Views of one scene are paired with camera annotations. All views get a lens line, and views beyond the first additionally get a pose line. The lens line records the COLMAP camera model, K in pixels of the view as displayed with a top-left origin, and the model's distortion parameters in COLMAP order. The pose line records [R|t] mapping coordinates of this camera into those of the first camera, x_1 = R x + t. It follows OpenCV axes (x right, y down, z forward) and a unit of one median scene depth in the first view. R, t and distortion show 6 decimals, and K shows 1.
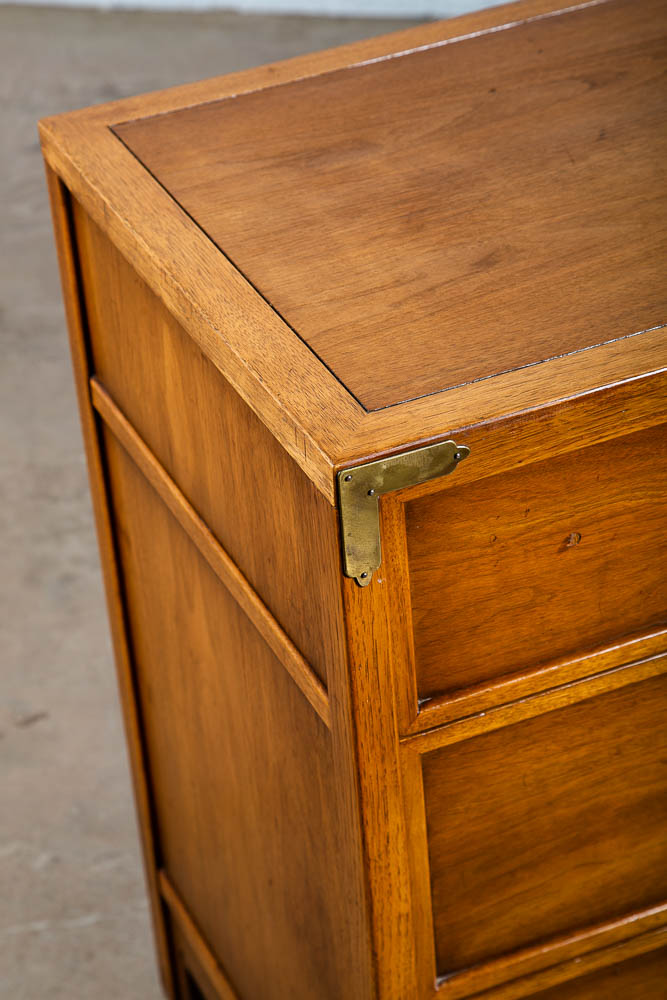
lens RADIAL K [[2615.1, 0, 333.5], [0, 2615.1, 500.0], [0, 0, 1]] dist [0.055289, 7.285345]
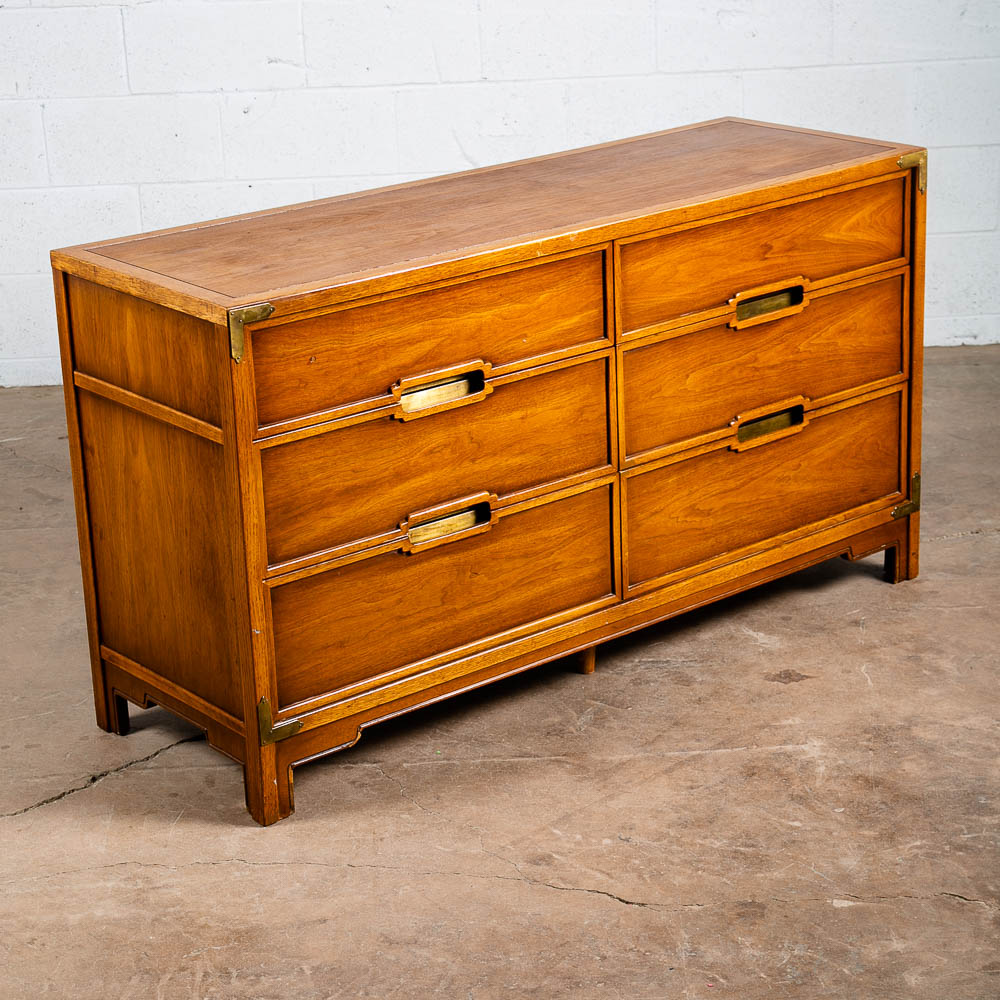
lens RADIAL K [[2449.4, 0, 532.1], [0, 2449.4, 496.9], [0, 0, 1]] dist [0.046490, 0.446435]
pose [[0.962296, -0.052762, 0.266839, -0.335084], [0.119496, 0.963274, -0.240467, 0.718811], [-0.244351, 0.263286, 0.933259, -1.196841]]
